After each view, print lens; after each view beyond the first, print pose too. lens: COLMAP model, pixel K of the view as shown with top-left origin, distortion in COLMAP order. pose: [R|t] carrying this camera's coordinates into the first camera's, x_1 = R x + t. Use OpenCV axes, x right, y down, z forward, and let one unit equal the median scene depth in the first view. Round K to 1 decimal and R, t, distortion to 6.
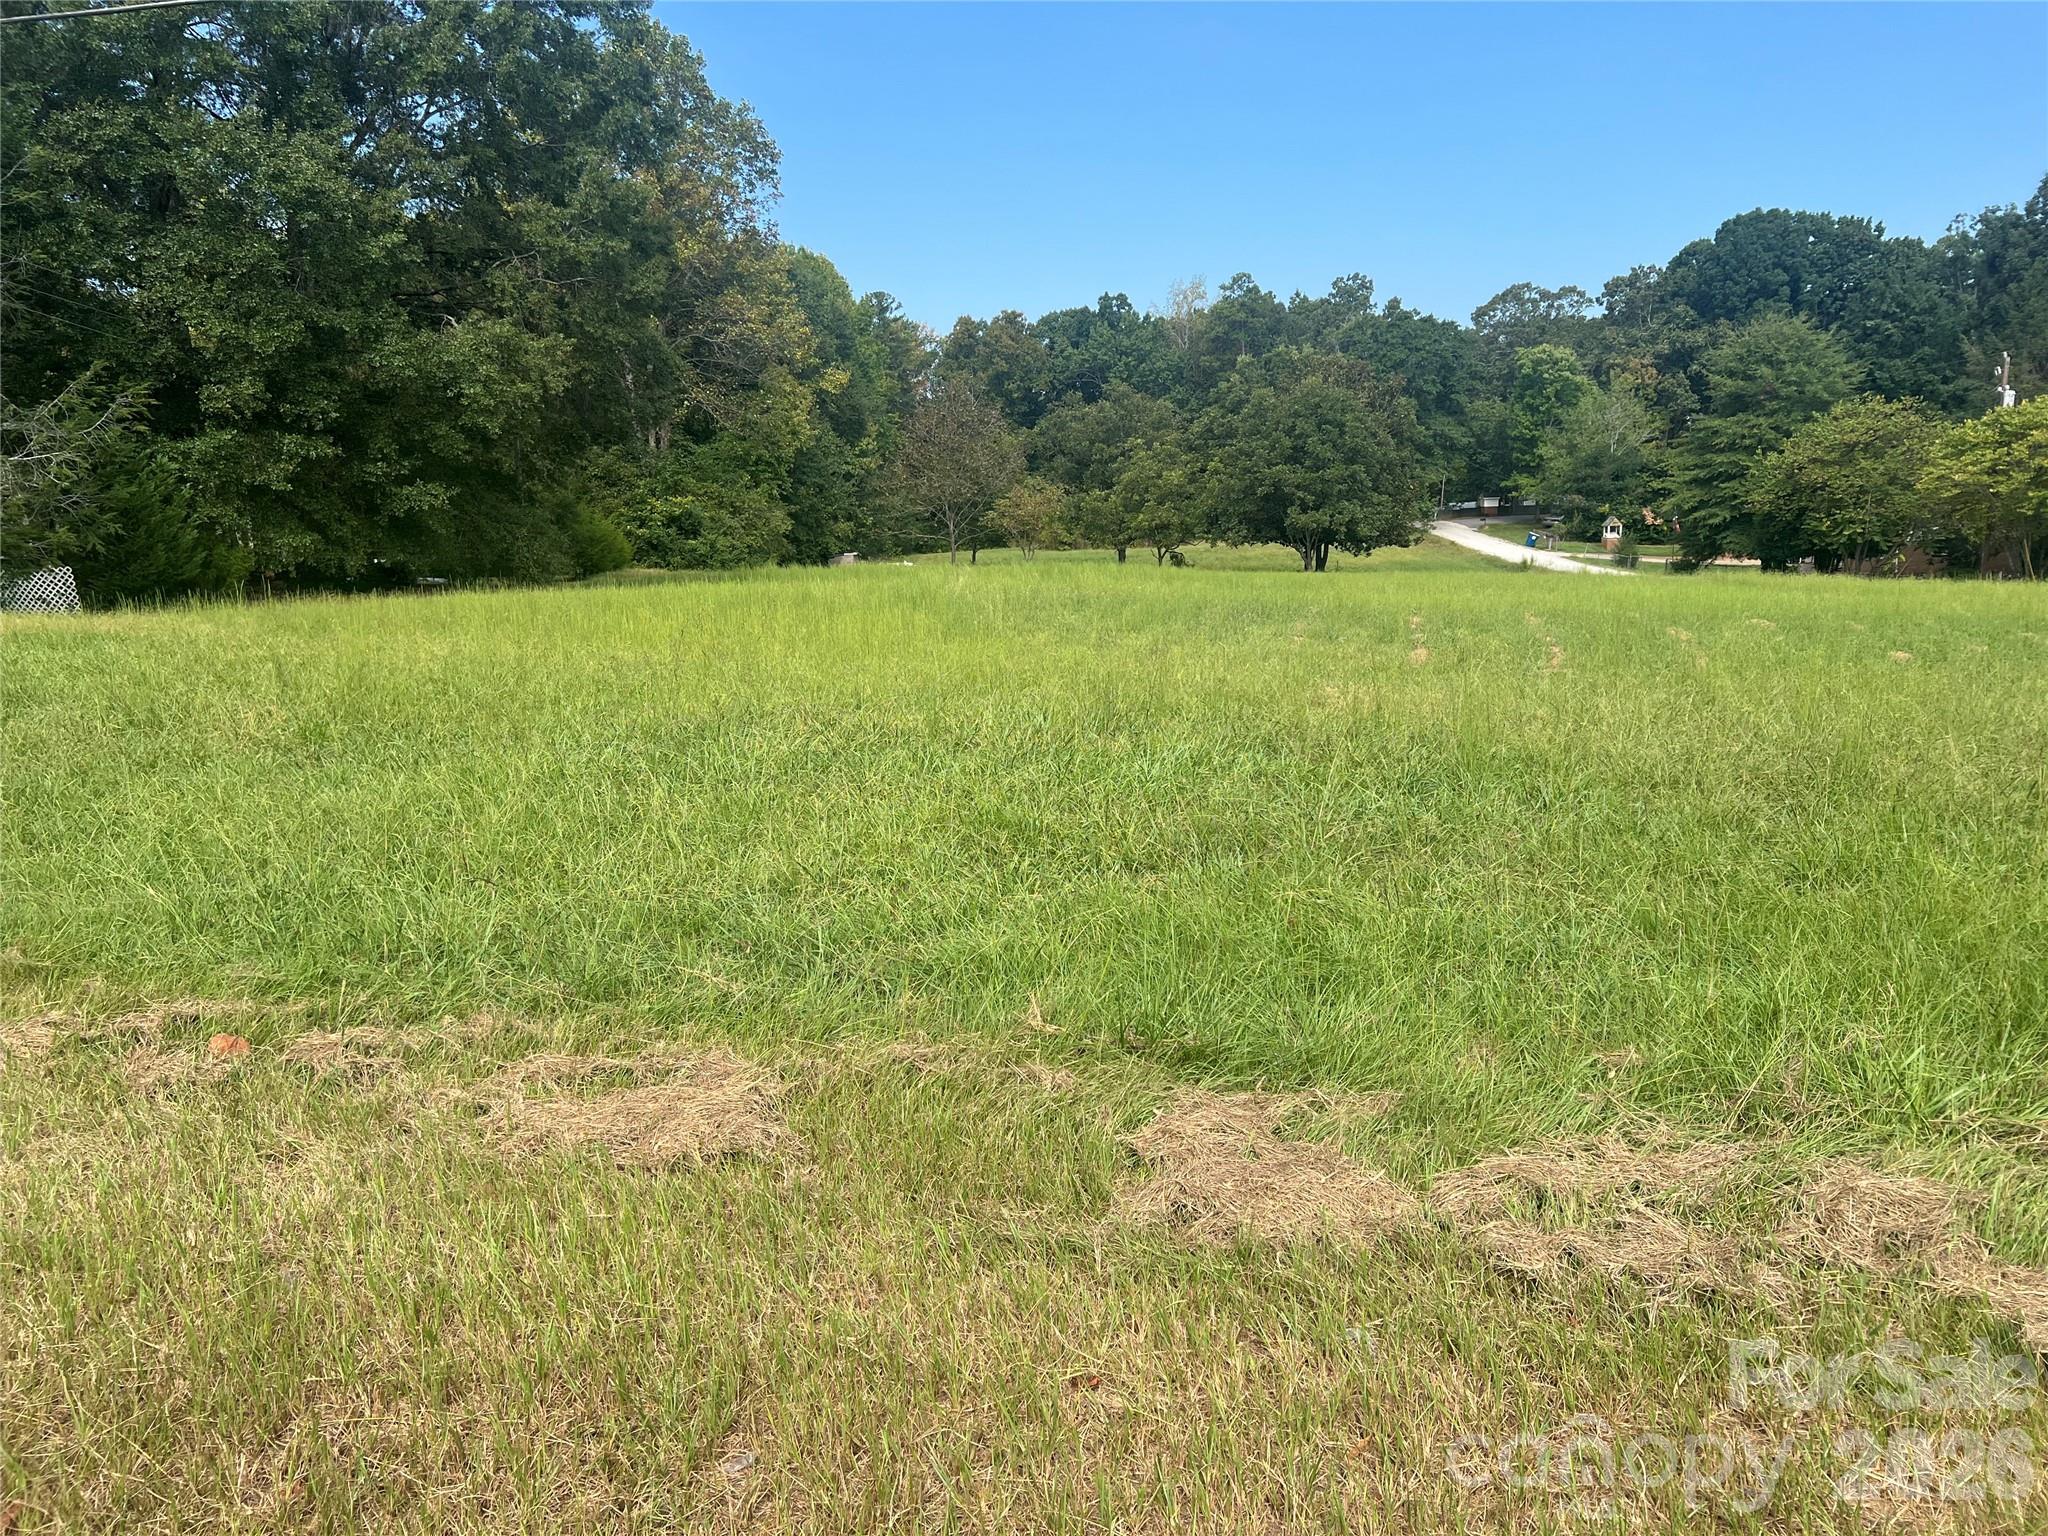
lens RADIAL K [[1528.0, 0, 1017.1], [0, 1528.0, 785.6], [0, 0, 1]] dist [0.027405, -0.044206]
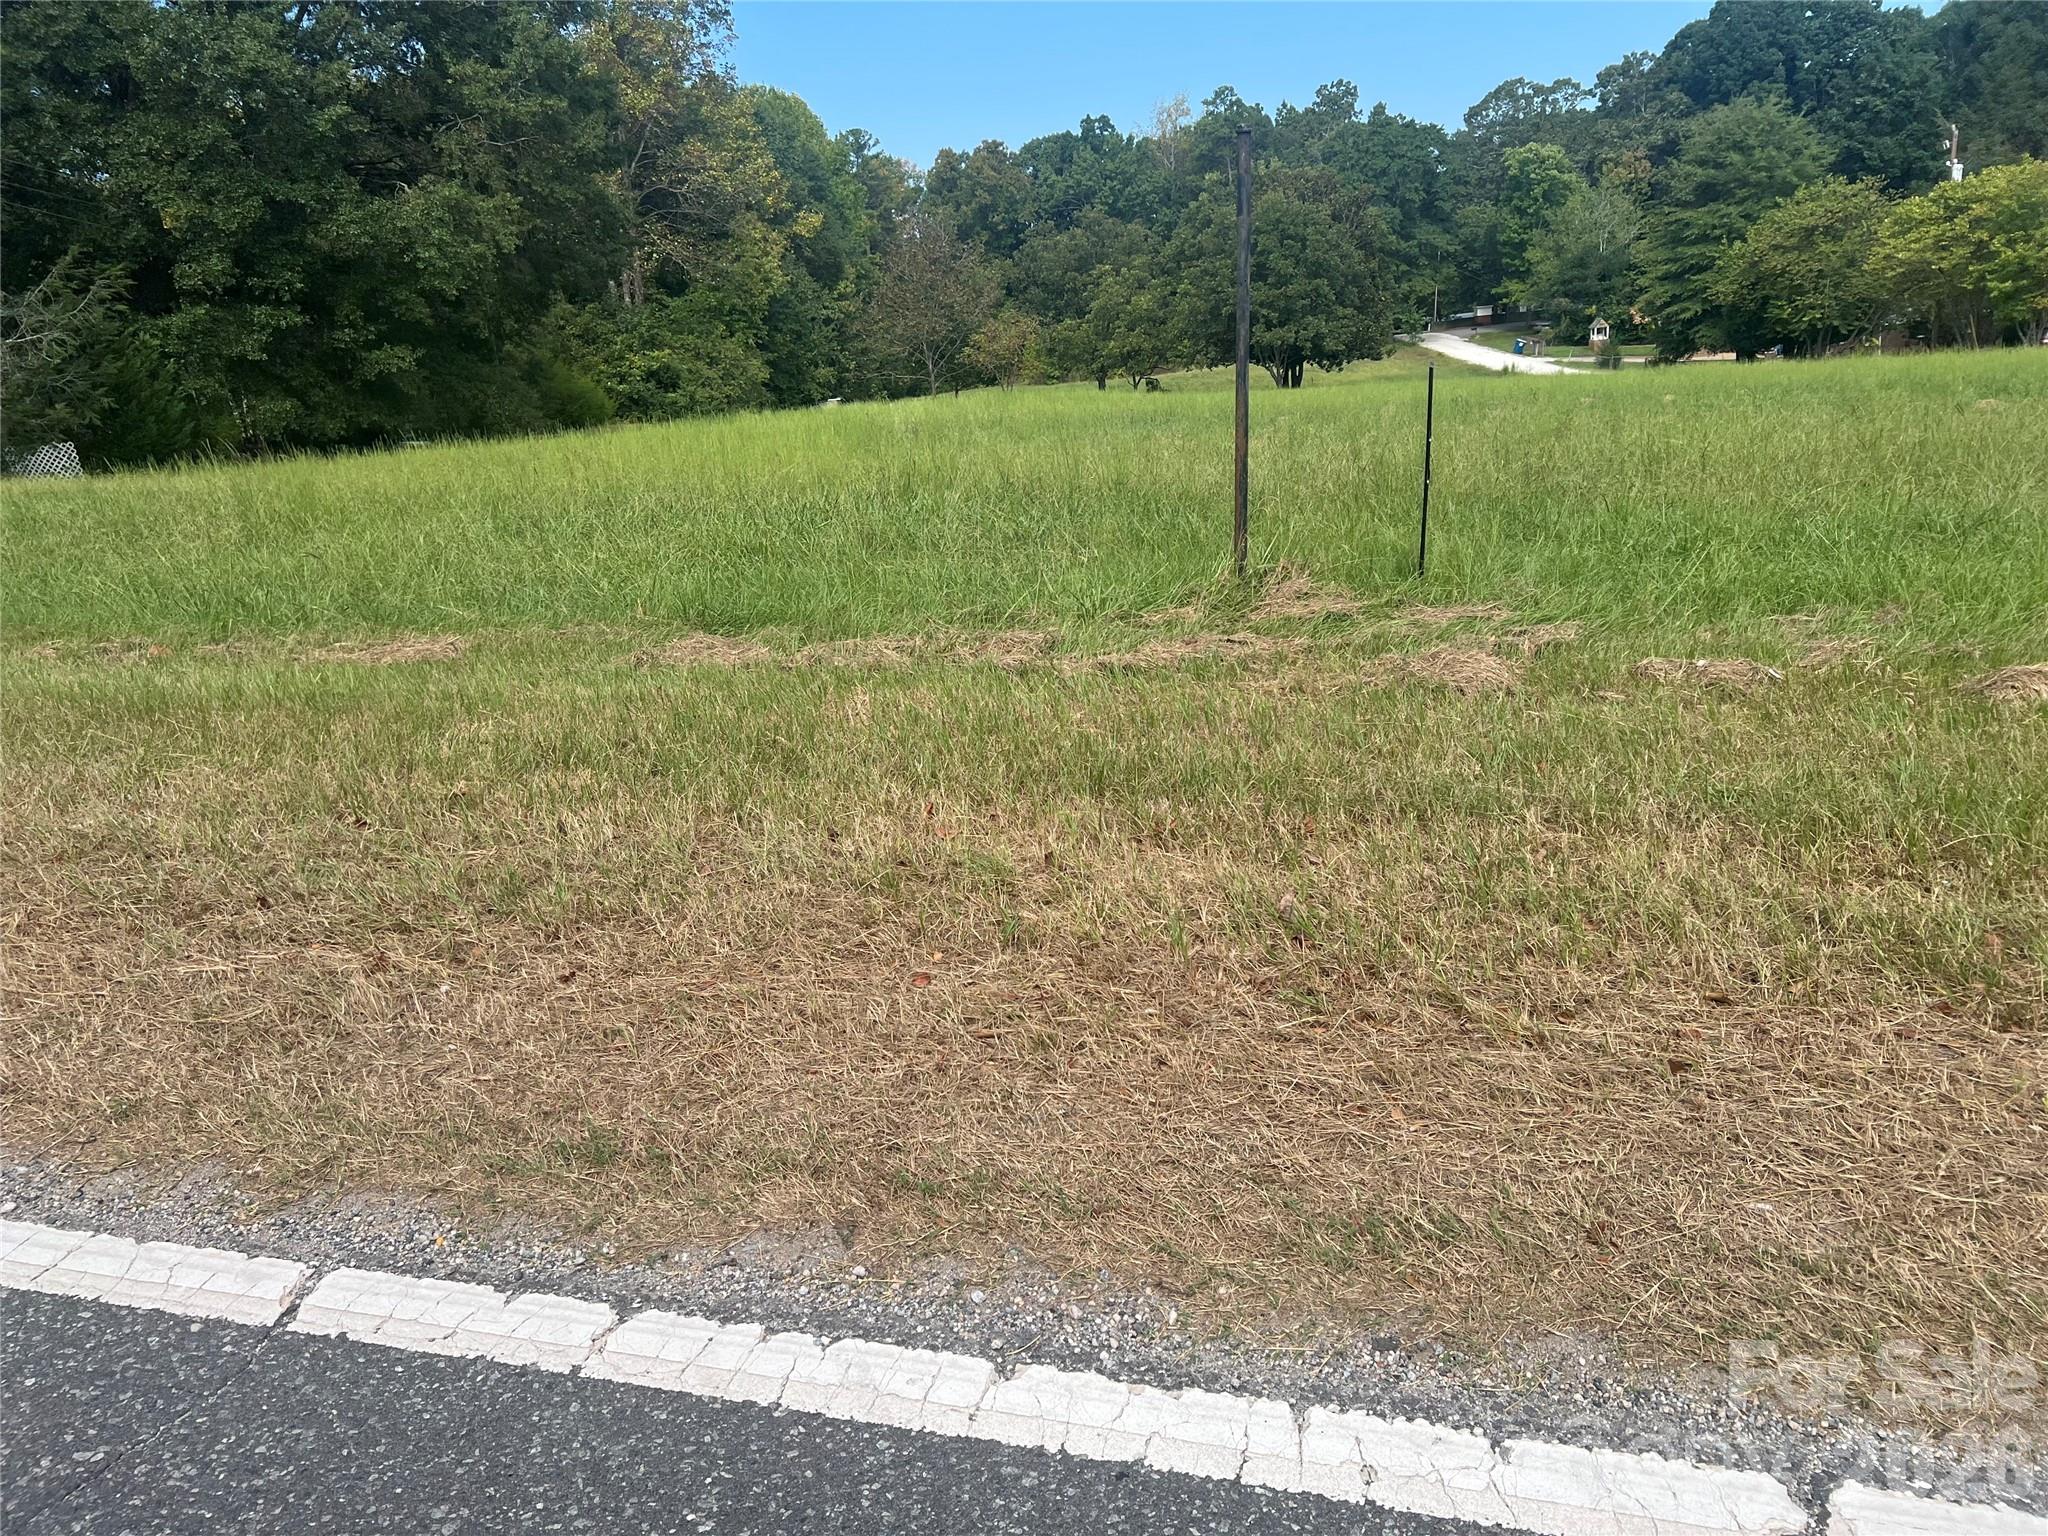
lens RADIAL K [[1528.0, 0, 1012.8], [0, 1528.0, 784.5], [0, 0, 1]] dist [0.027405, -0.044206]
pose [[0.998349, -0.051519, -0.025381, 0.026255], [0.053755, 0.993817, 0.097149, 0.011712], [0.020219, -0.098353, 0.994946, -0.038255]]
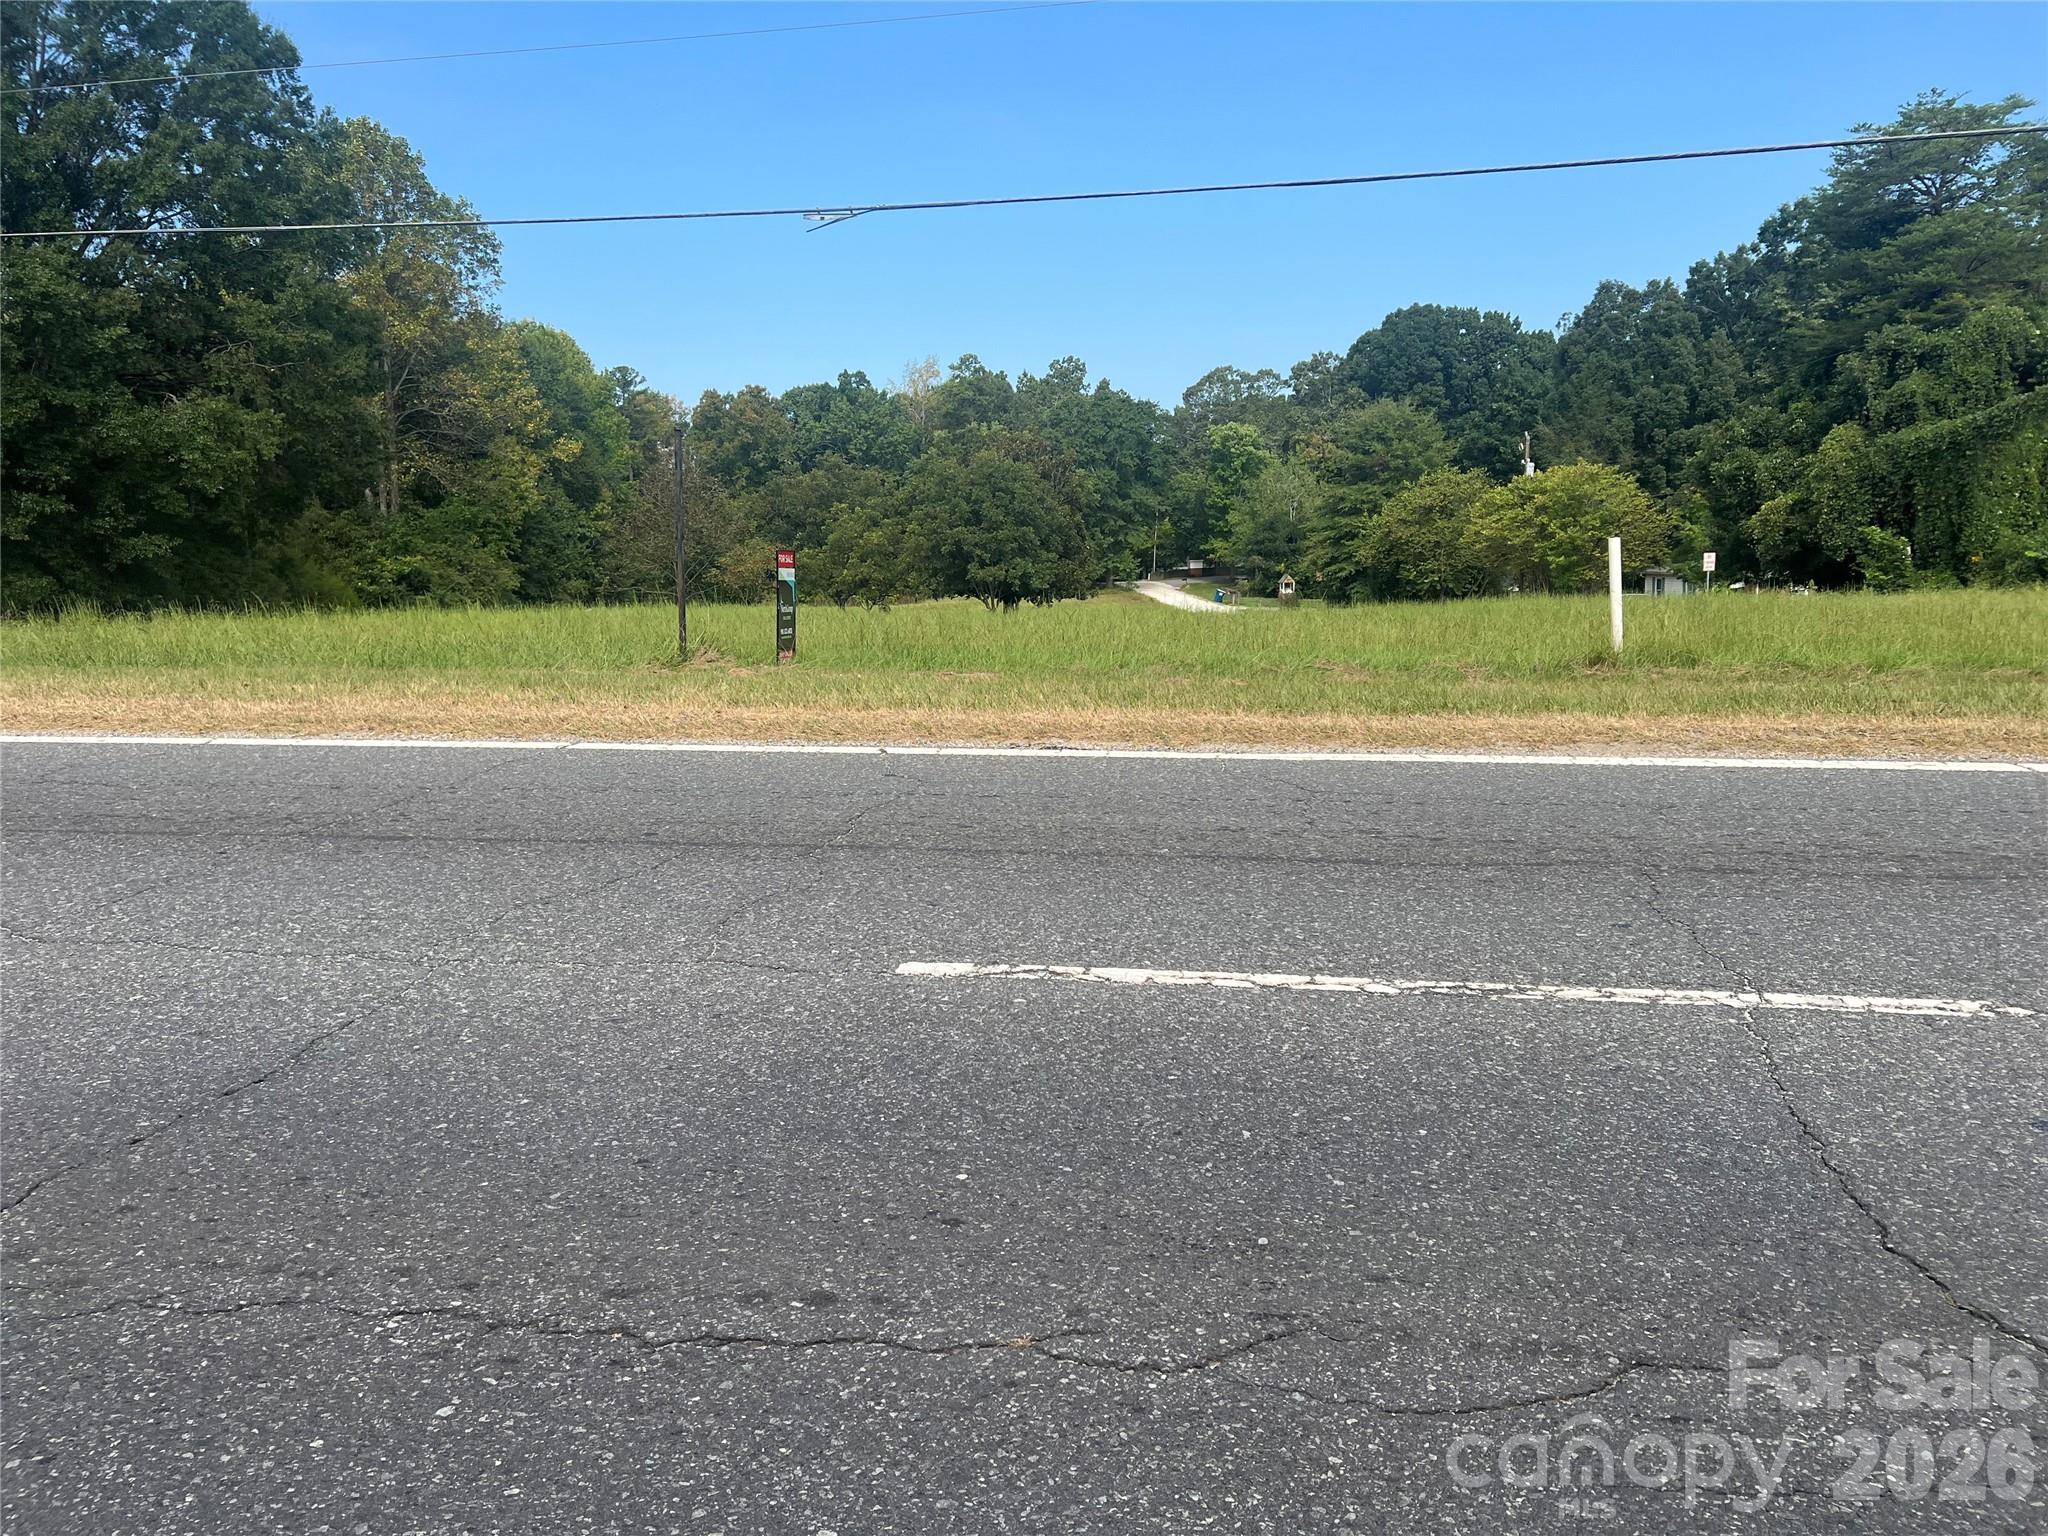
lens RADIAL K [[1528.0, 0, 1023.1], [0, 1528.0, 802.6], [0, 0, 1]] dist [0.027405, -0.044206]
pose [[0.990025, -0.027316, 0.138216, 0.051256], [0.031954, 0.998994, -0.031452, 0.031049], [-0.137218, 0.035555, 0.989903, -0.117267]]
